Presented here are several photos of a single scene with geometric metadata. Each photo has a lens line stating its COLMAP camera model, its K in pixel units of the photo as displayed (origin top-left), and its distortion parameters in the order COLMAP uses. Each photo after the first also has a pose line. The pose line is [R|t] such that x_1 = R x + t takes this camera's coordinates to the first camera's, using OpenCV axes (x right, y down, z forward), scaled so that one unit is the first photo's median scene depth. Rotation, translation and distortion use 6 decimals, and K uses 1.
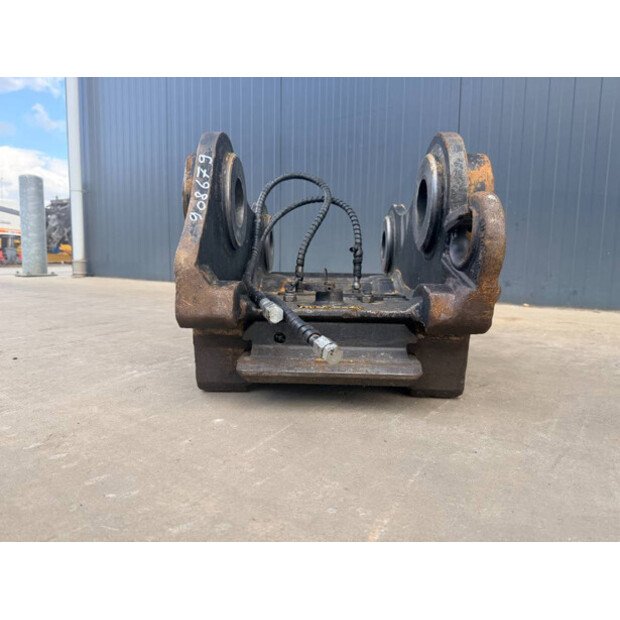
lens RADIAL K [[443.3, 0, 311.1], [0, 443.3, 311.4], [0, 0, 1]] dist [0.009560, -0.028465]
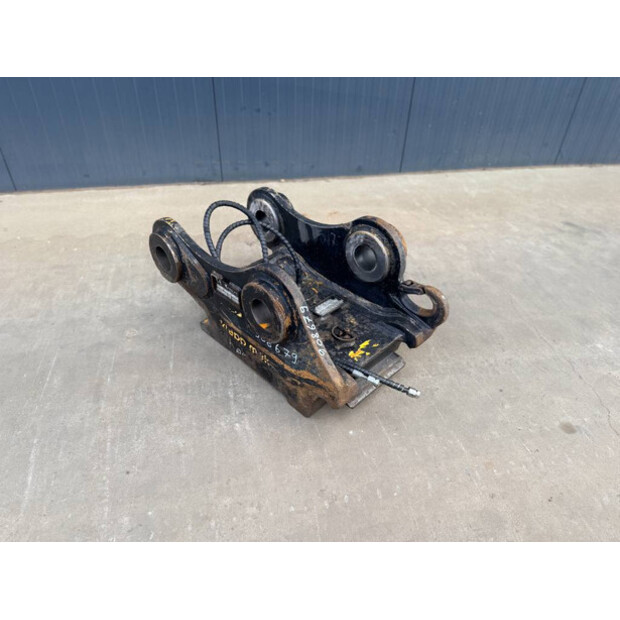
lens RADIAL K [[443.3, 0, 307.3], [0, 443.3, 303.3], [0, 0, 1]] dist [0.009560, -0.028465]
pose [[0.687319, -0.427551, 0.587190, -1.284016], [0.061315, 0.839672, 0.539621, -1.357751], [-0.723763, -0.334889, 0.603338, 0.118956]]
